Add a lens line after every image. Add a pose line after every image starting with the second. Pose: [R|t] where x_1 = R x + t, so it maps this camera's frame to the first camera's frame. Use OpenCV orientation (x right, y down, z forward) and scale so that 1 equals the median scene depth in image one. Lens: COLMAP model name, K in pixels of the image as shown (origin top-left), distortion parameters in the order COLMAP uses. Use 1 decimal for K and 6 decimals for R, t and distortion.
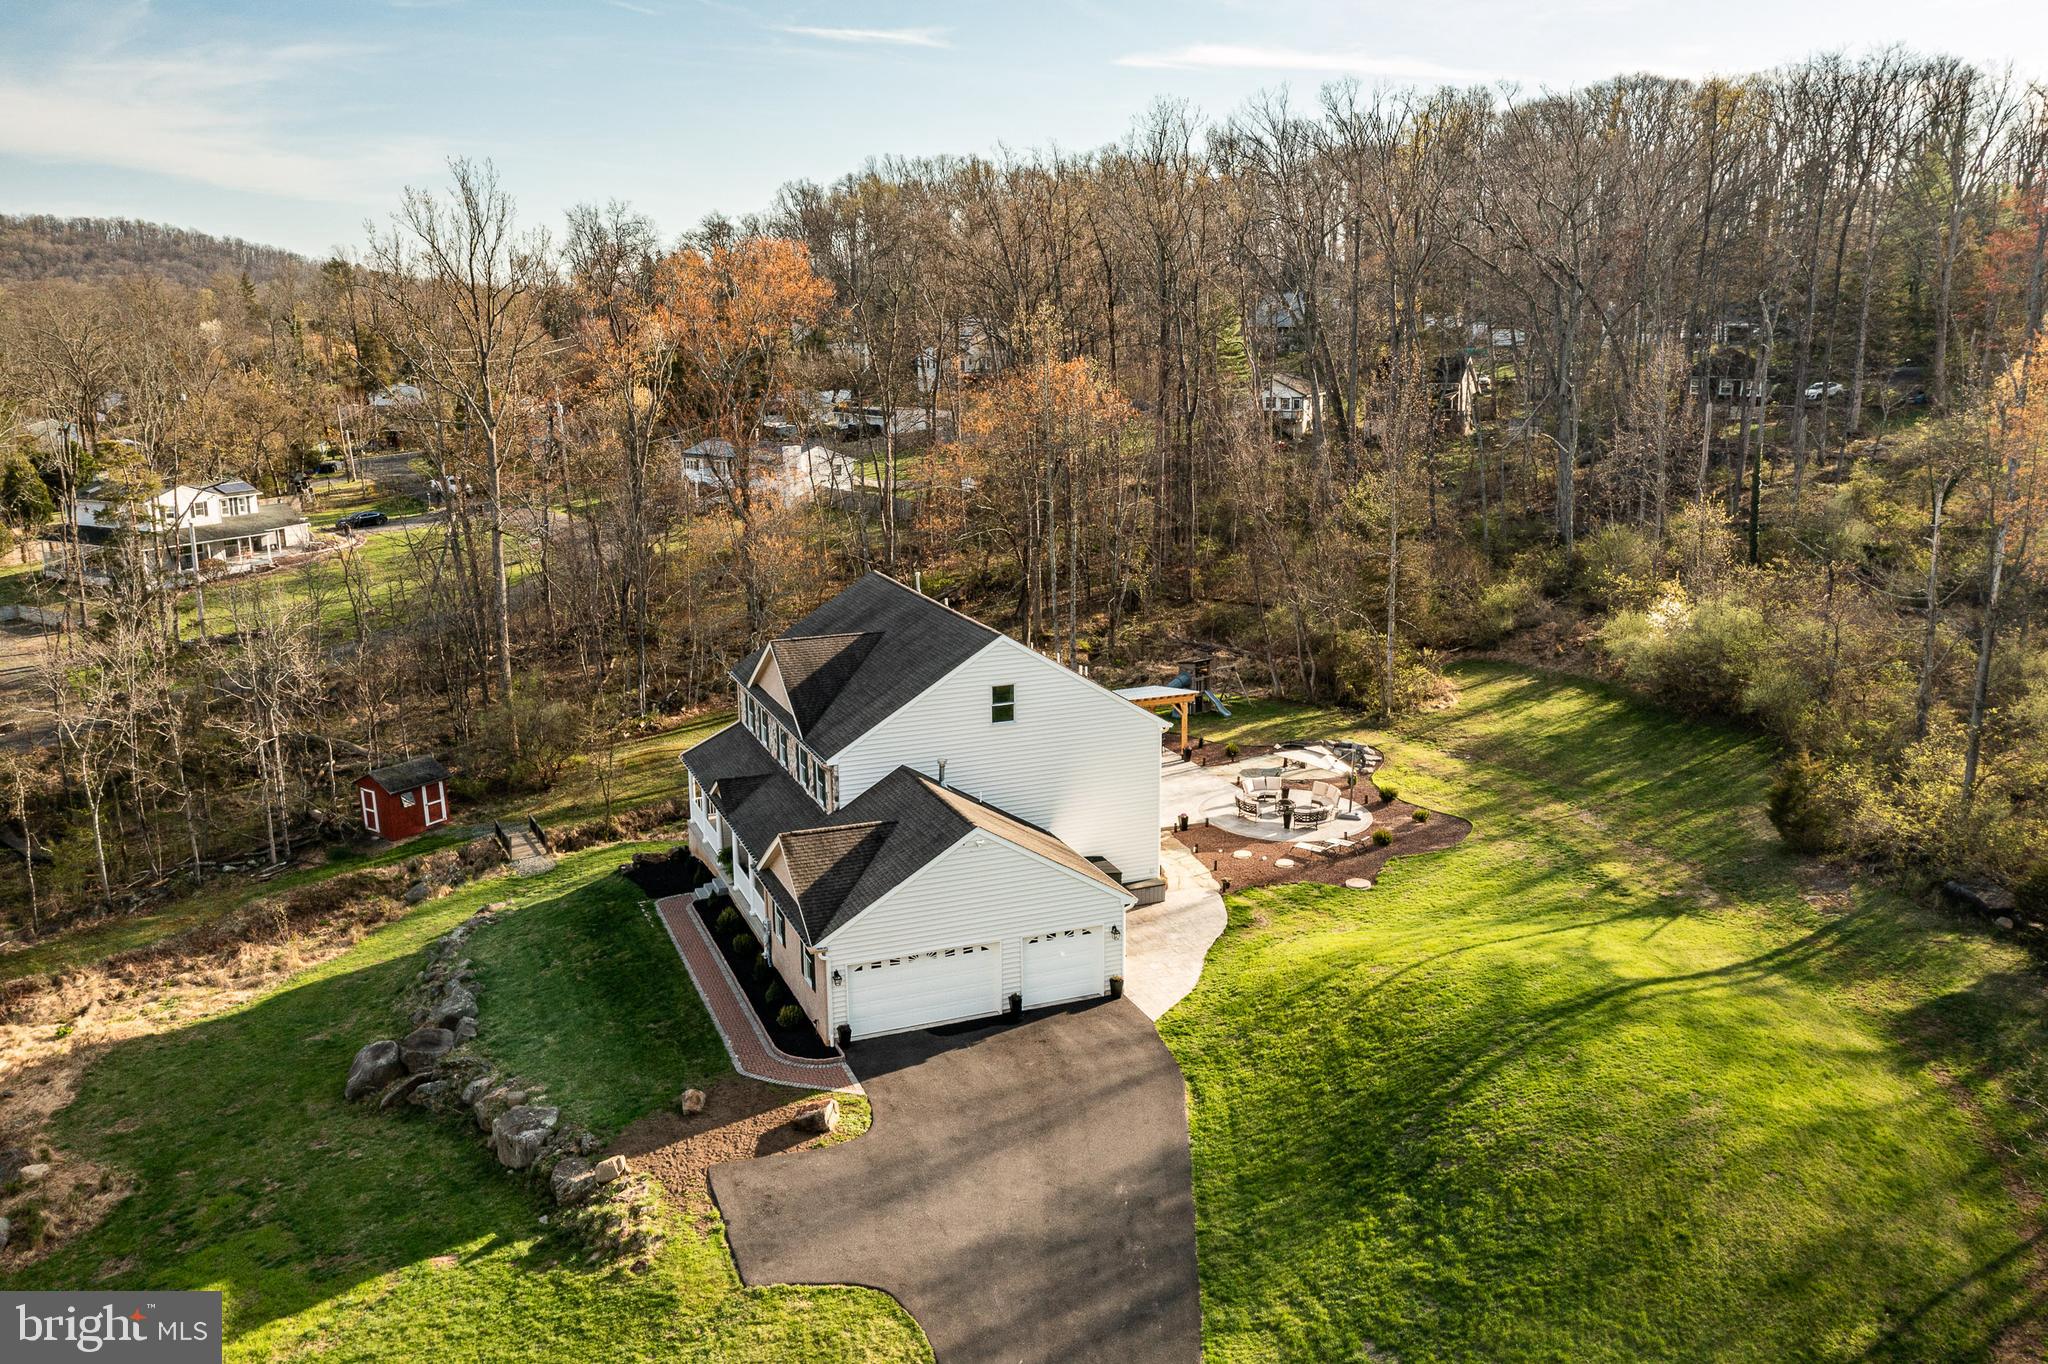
lens RADIAL K [[1616.6, 0, 1023.3], [0, 1616.6, 699.2], [0, 0, 1]] dist [0.000383, 0.043827]
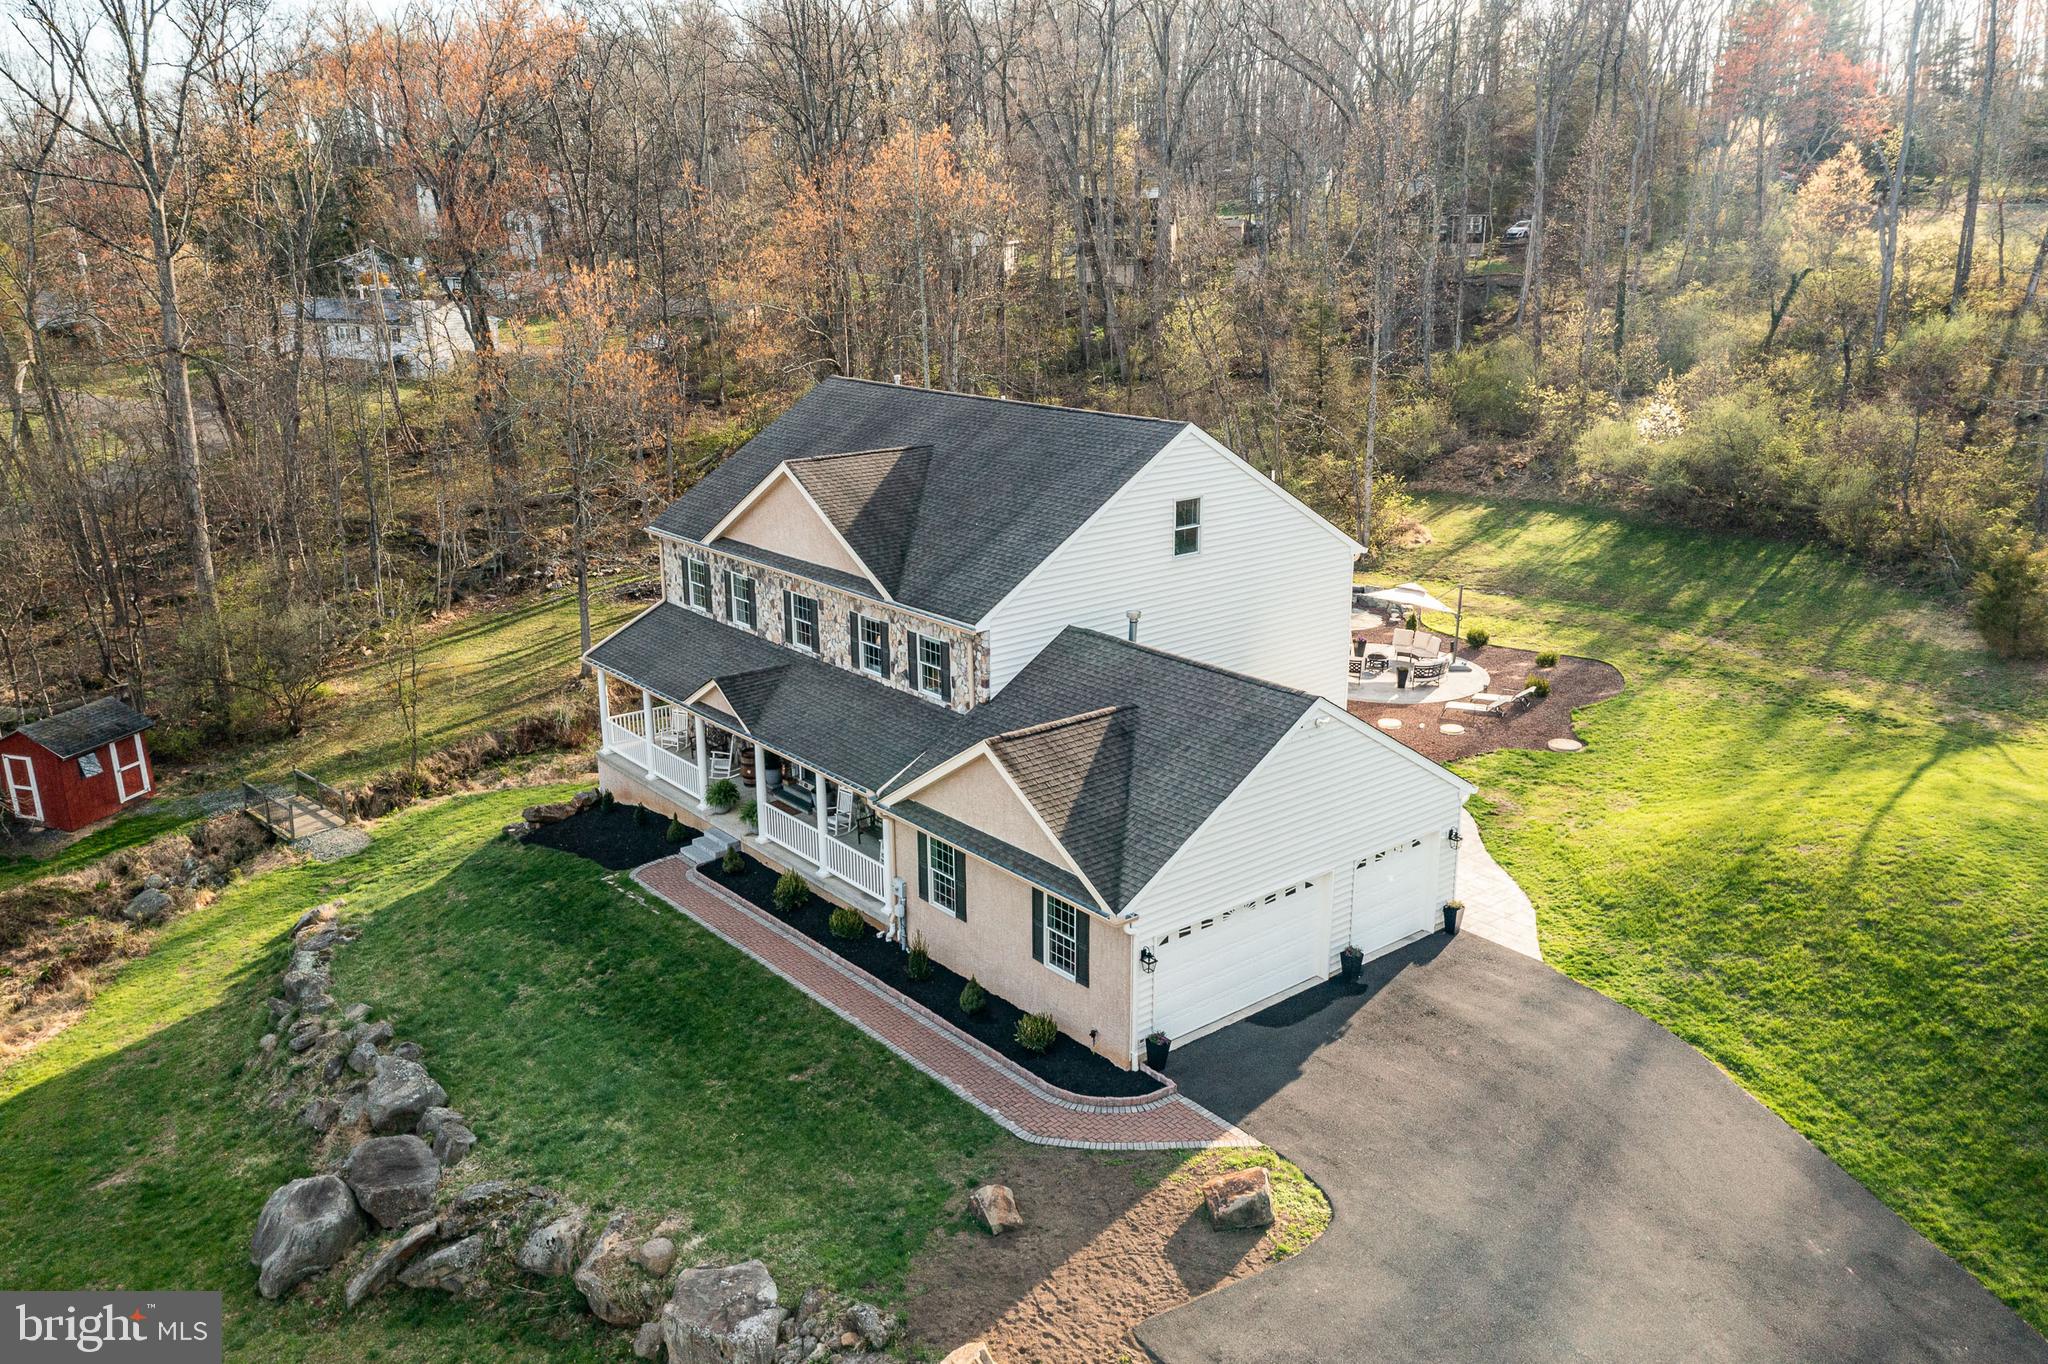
lens RADIAL K [[1616.6, 0, 1026.7], [0, 1616.6, 685.8], [0, 0, 1]] dist [0.000383, 0.043827]
pose [[0.955272, -0.082885, 0.283874, -0.254373], [0.069474, 0.995954, 0.057007, 0.023988], [-0.287451, -0.034735, 0.957165, 0.337249]]
